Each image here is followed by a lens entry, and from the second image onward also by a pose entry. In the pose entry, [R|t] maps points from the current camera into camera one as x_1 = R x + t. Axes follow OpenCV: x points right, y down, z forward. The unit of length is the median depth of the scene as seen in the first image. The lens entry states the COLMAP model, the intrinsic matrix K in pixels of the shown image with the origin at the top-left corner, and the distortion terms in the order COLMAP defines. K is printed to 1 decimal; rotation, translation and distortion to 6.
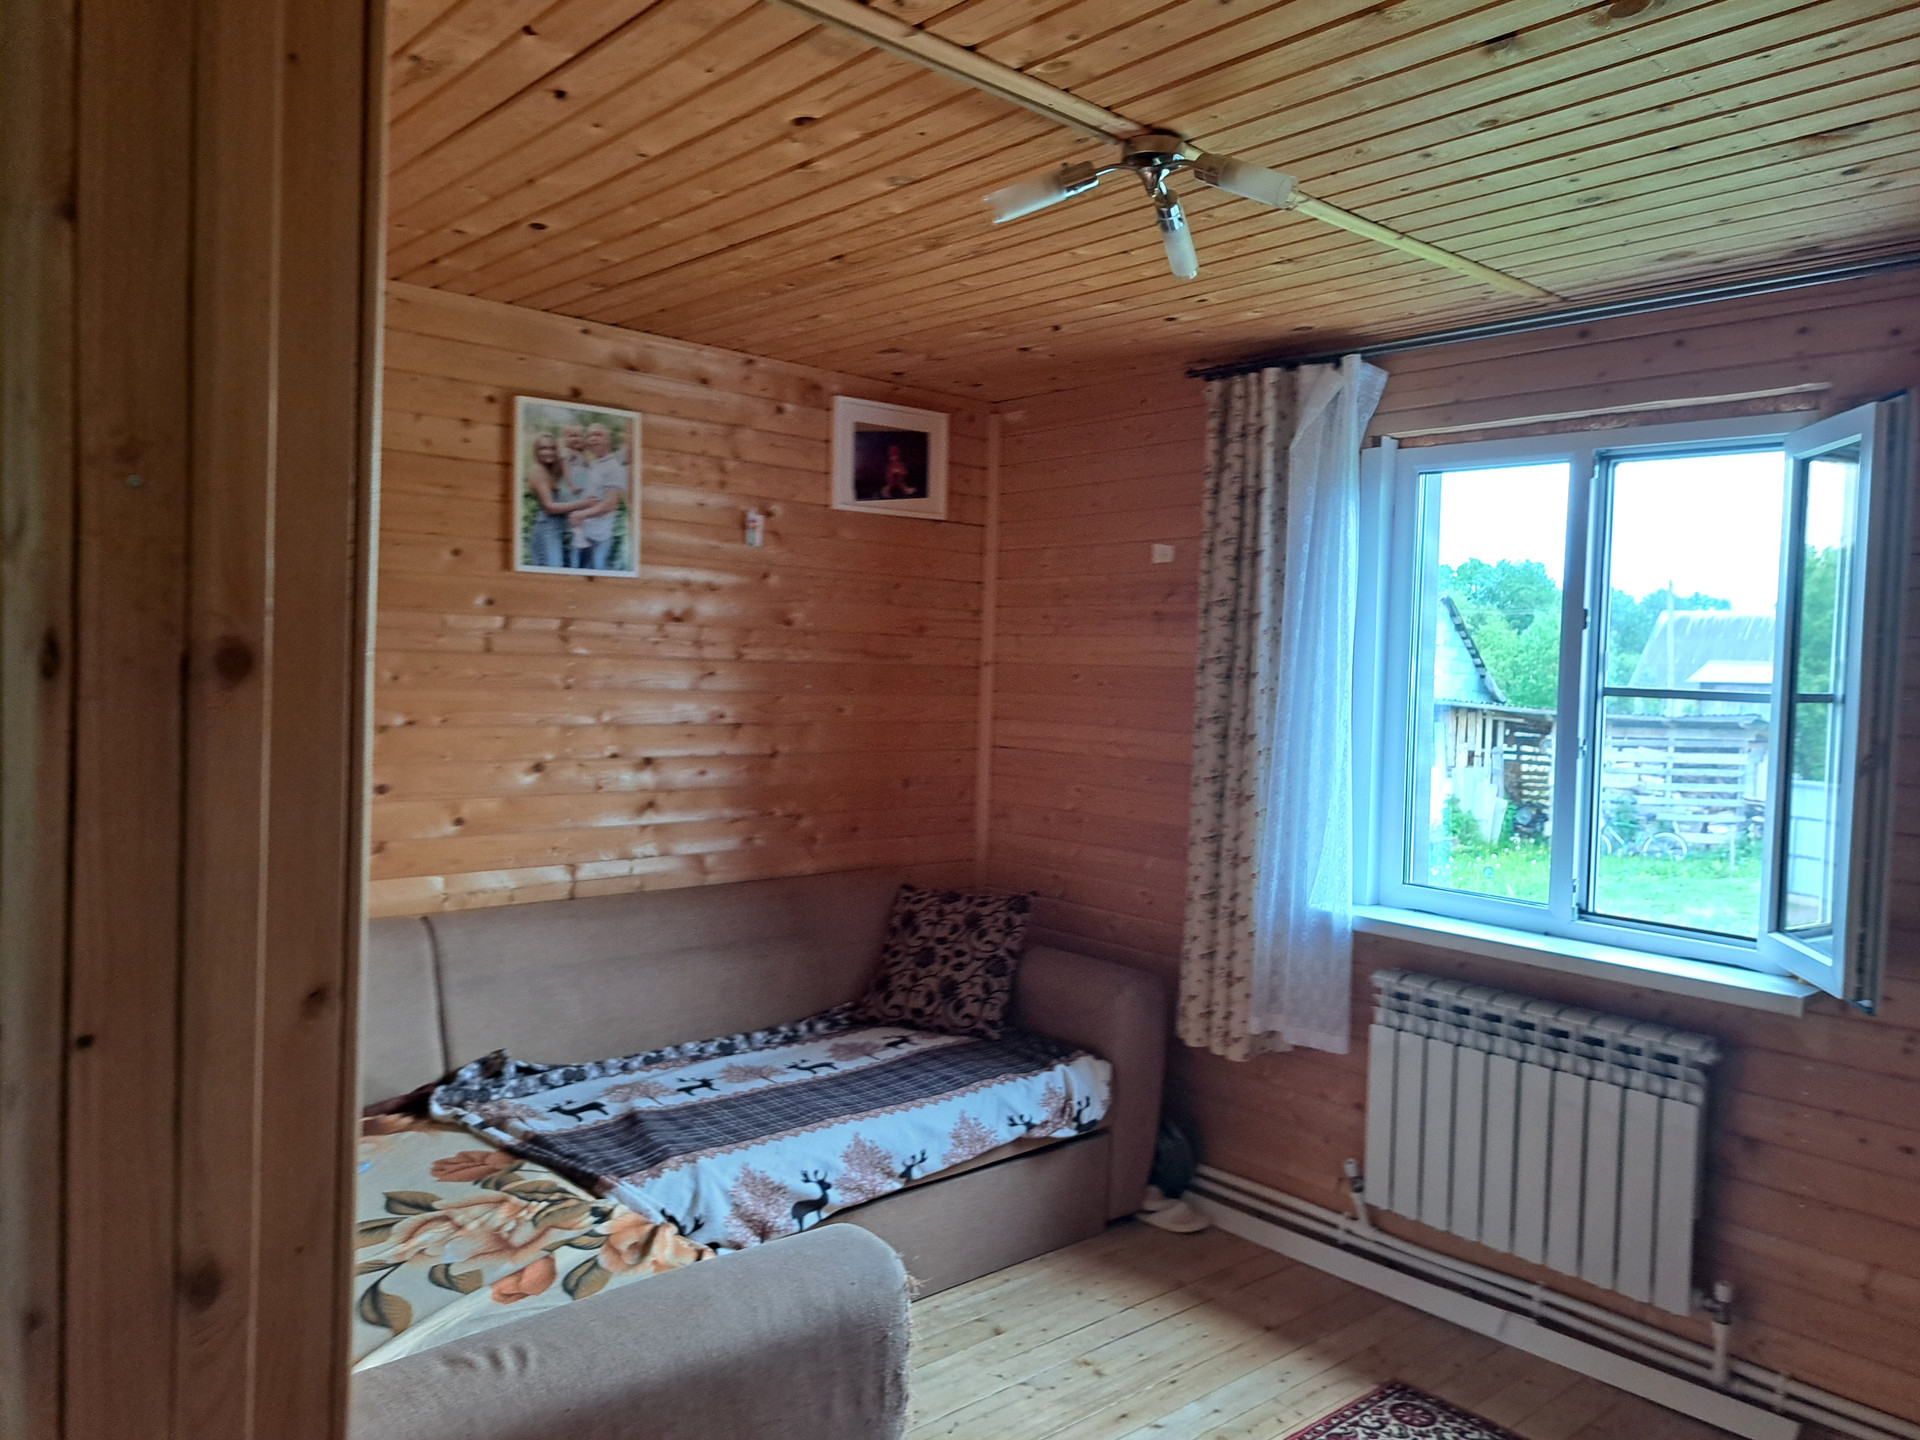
lens RADIAL K [[1408.4, 0, 1001.5], [0, 1408.4, 703.8], [0, 0, 1]] dist [0.102992, -0.148757]
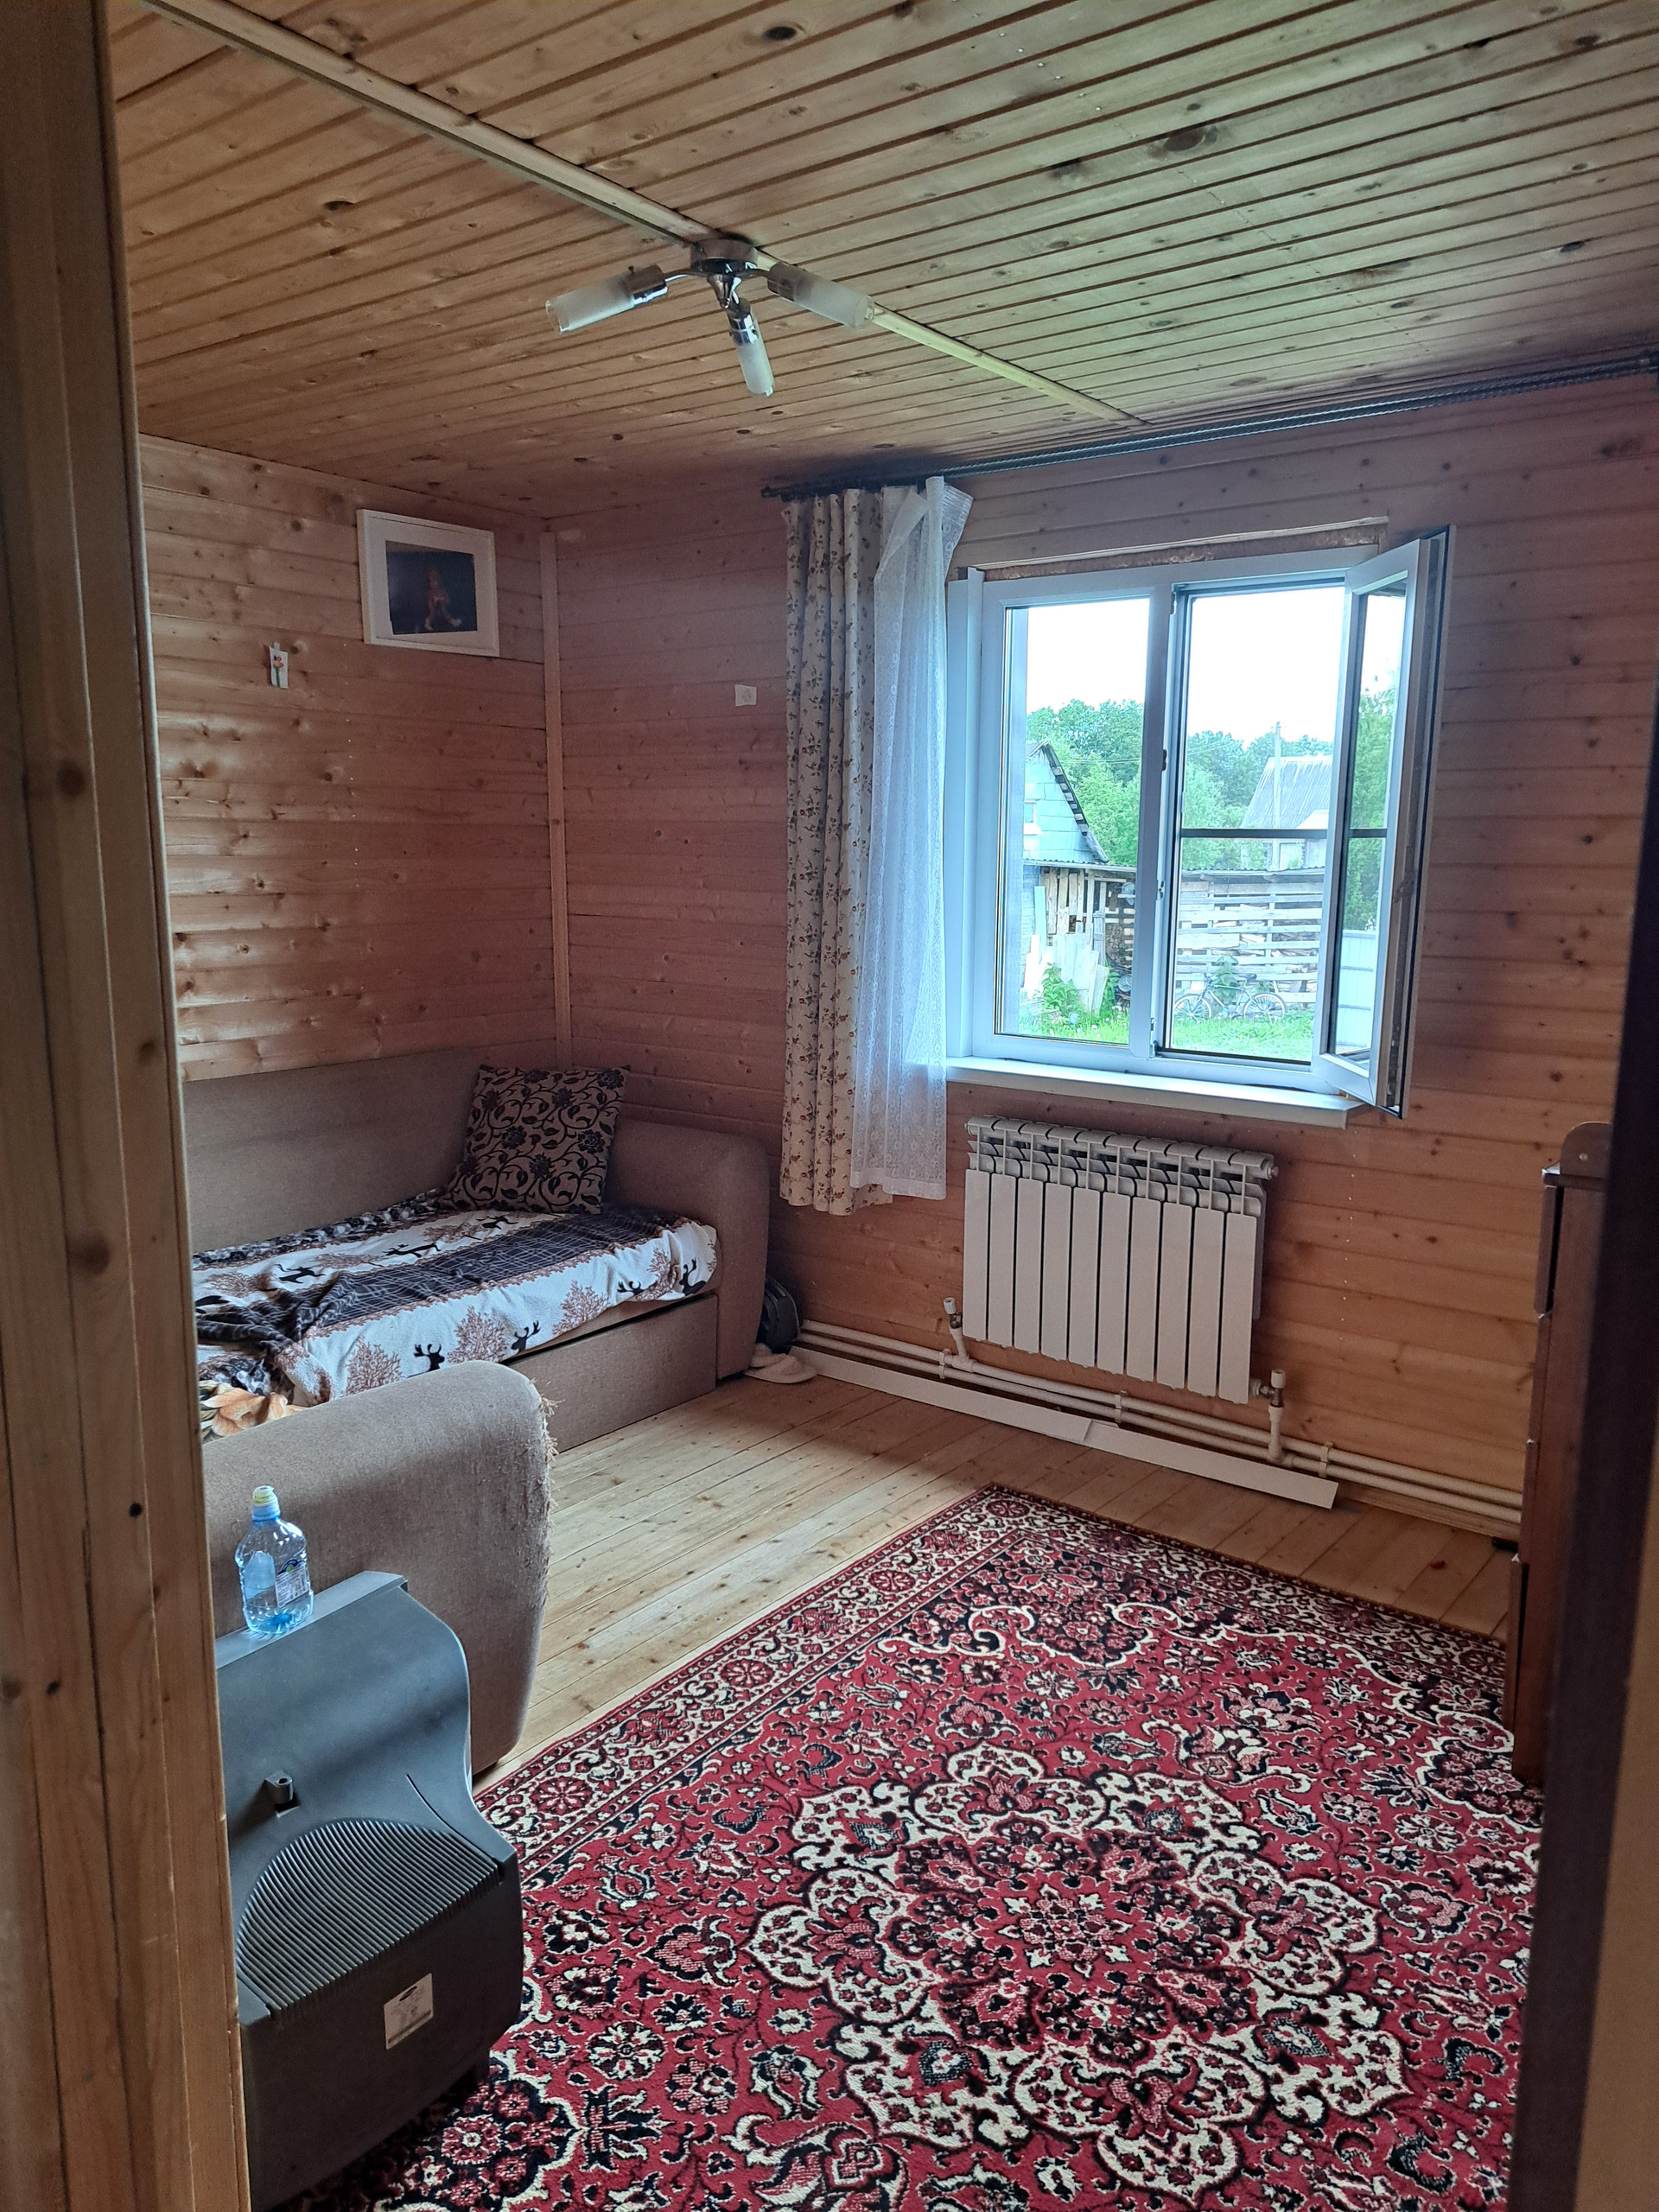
lens RADIAL K [[1594.4, 0, 860.5], [0, 1594.4, 1127.5], [0, 0, 1]] dist [0.103399, -0.135105]
pose [[0.982182, -0.056835, 0.179134, -0.020221], [0.028435, 0.987143, 0.157290, 0.011760], [-0.185771, -0.149394, 0.971170, -0.099914]]
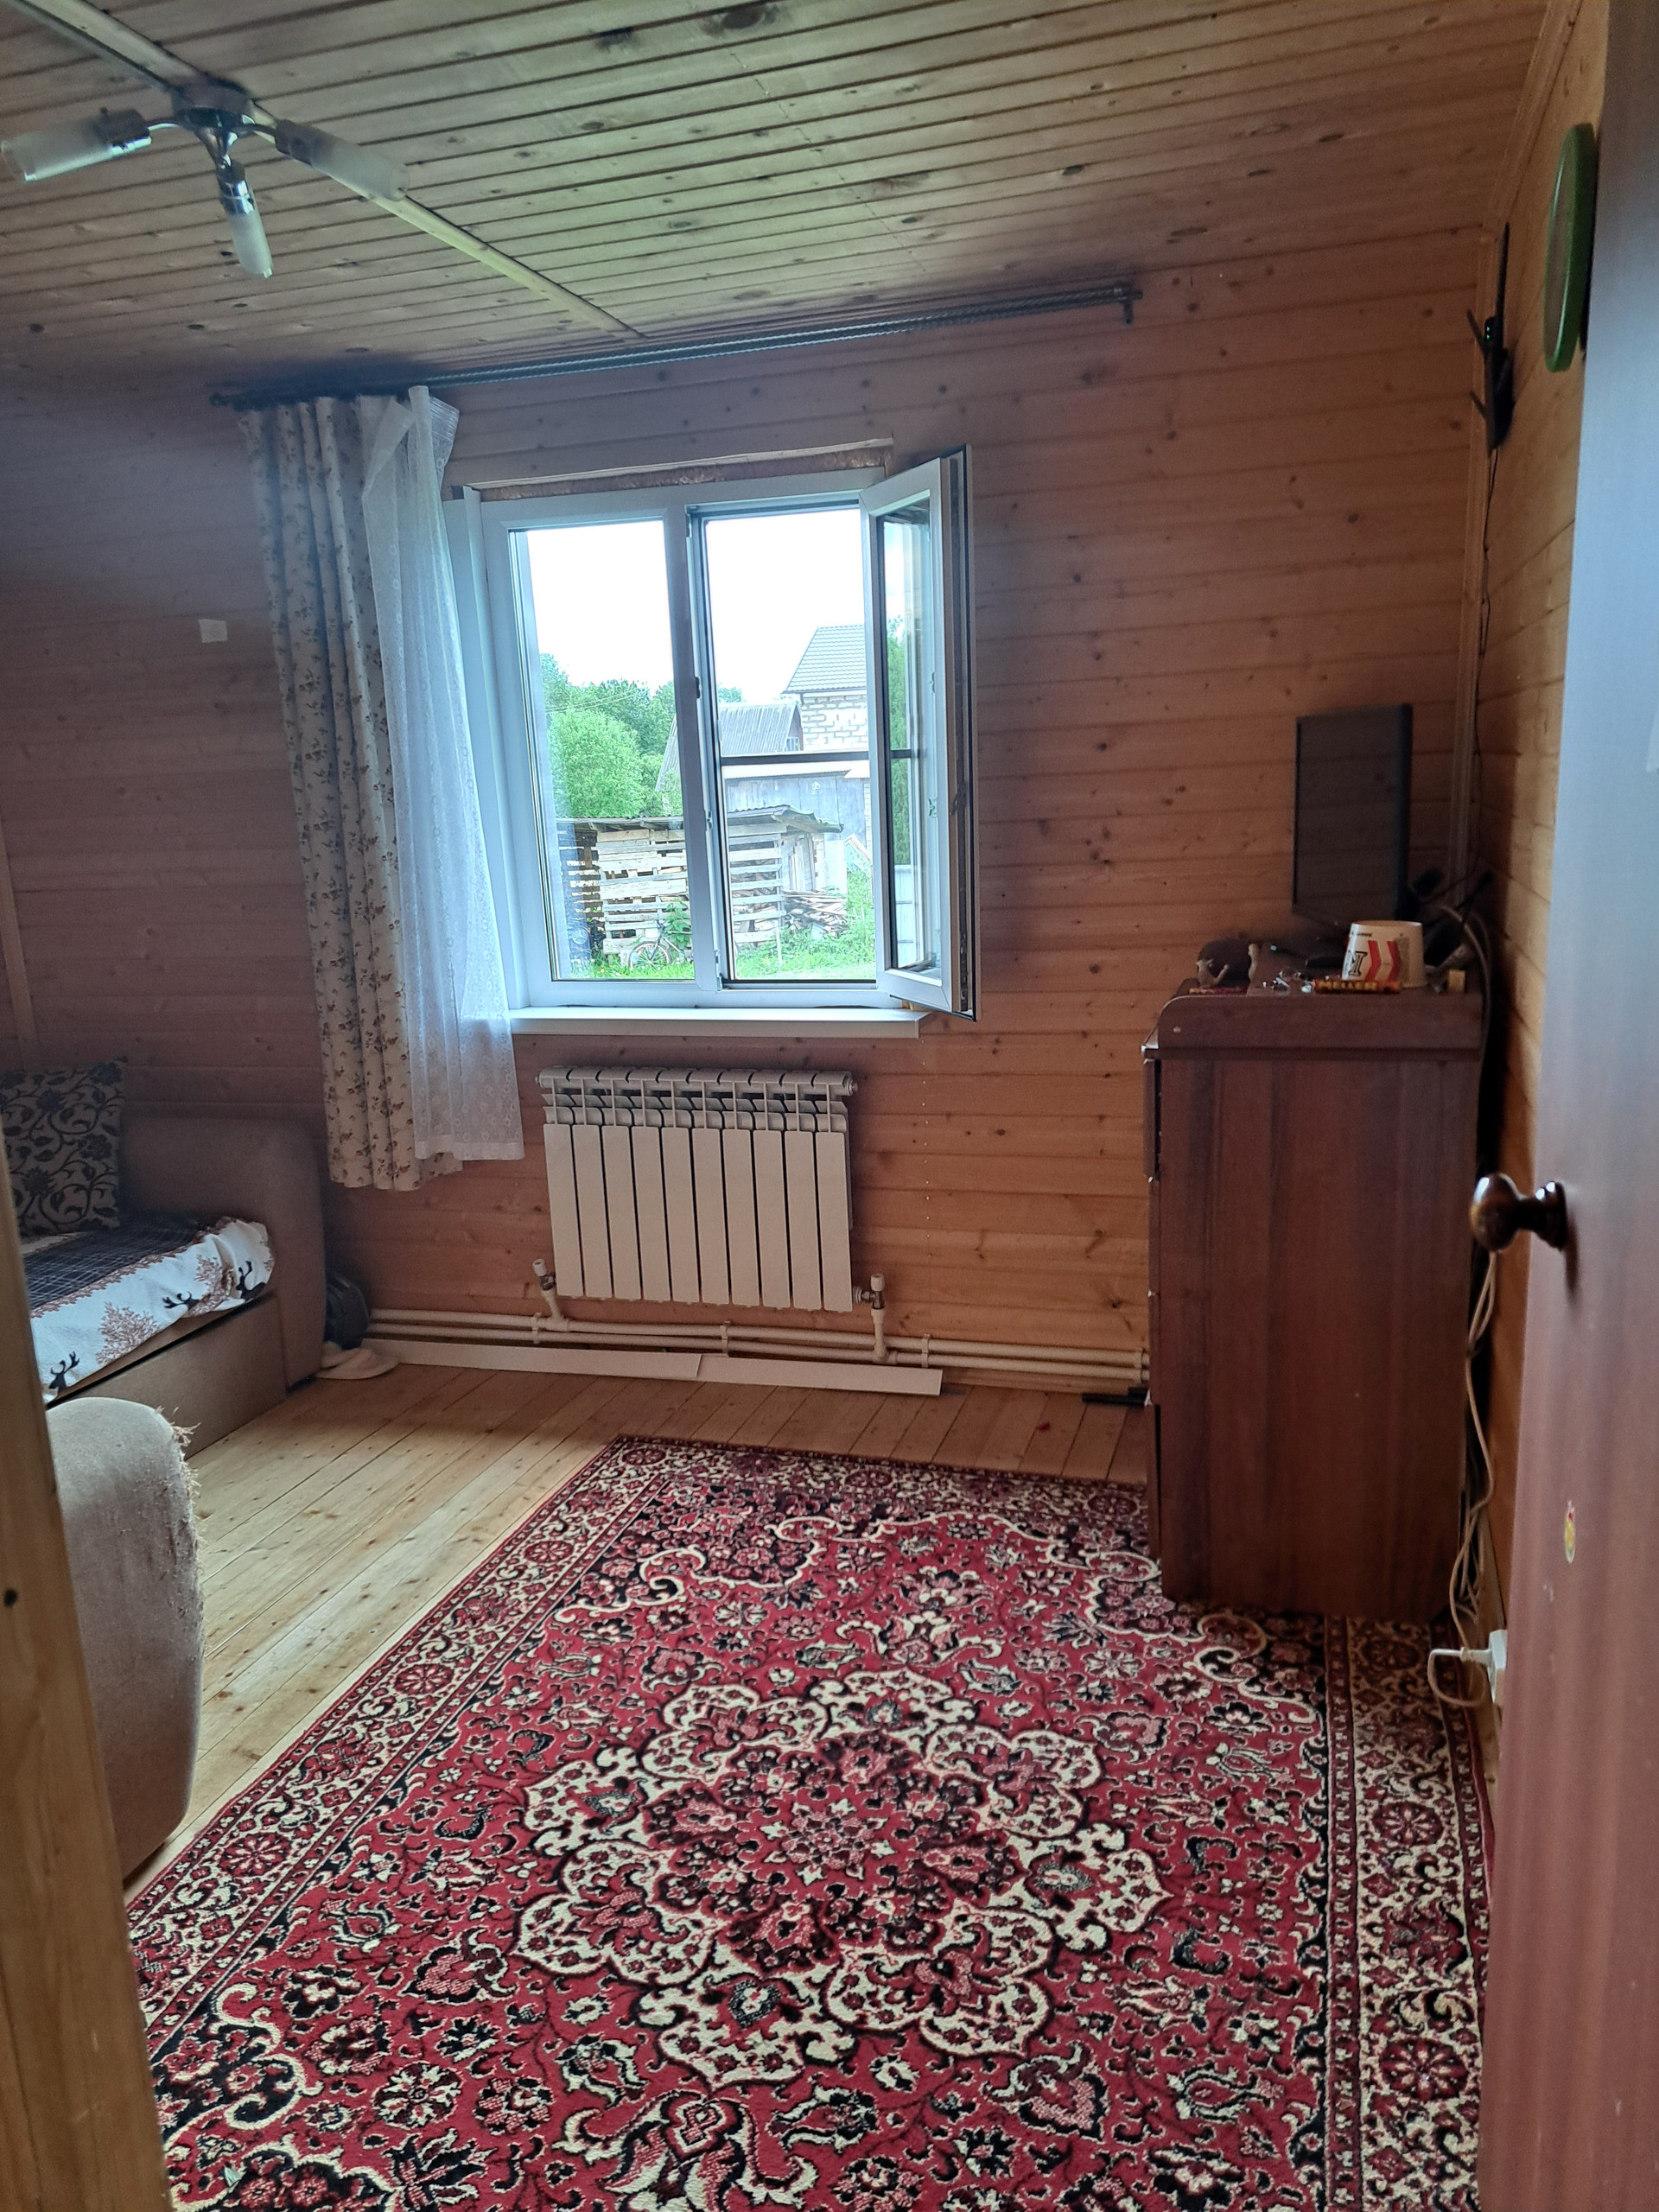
lens RADIAL K [[1586.1, 0, 856.6], [0, 1586.1, 1140.5], [0, 0, 1]] dist [0.117621, -0.153073]
pose [[0.855192, -0.183136, 0.484880, -0.092799], [0.088228, 0.973281, 0.211992, 0.020450], [-0.510748, -0.138514, 0.848499, -0.054211]]
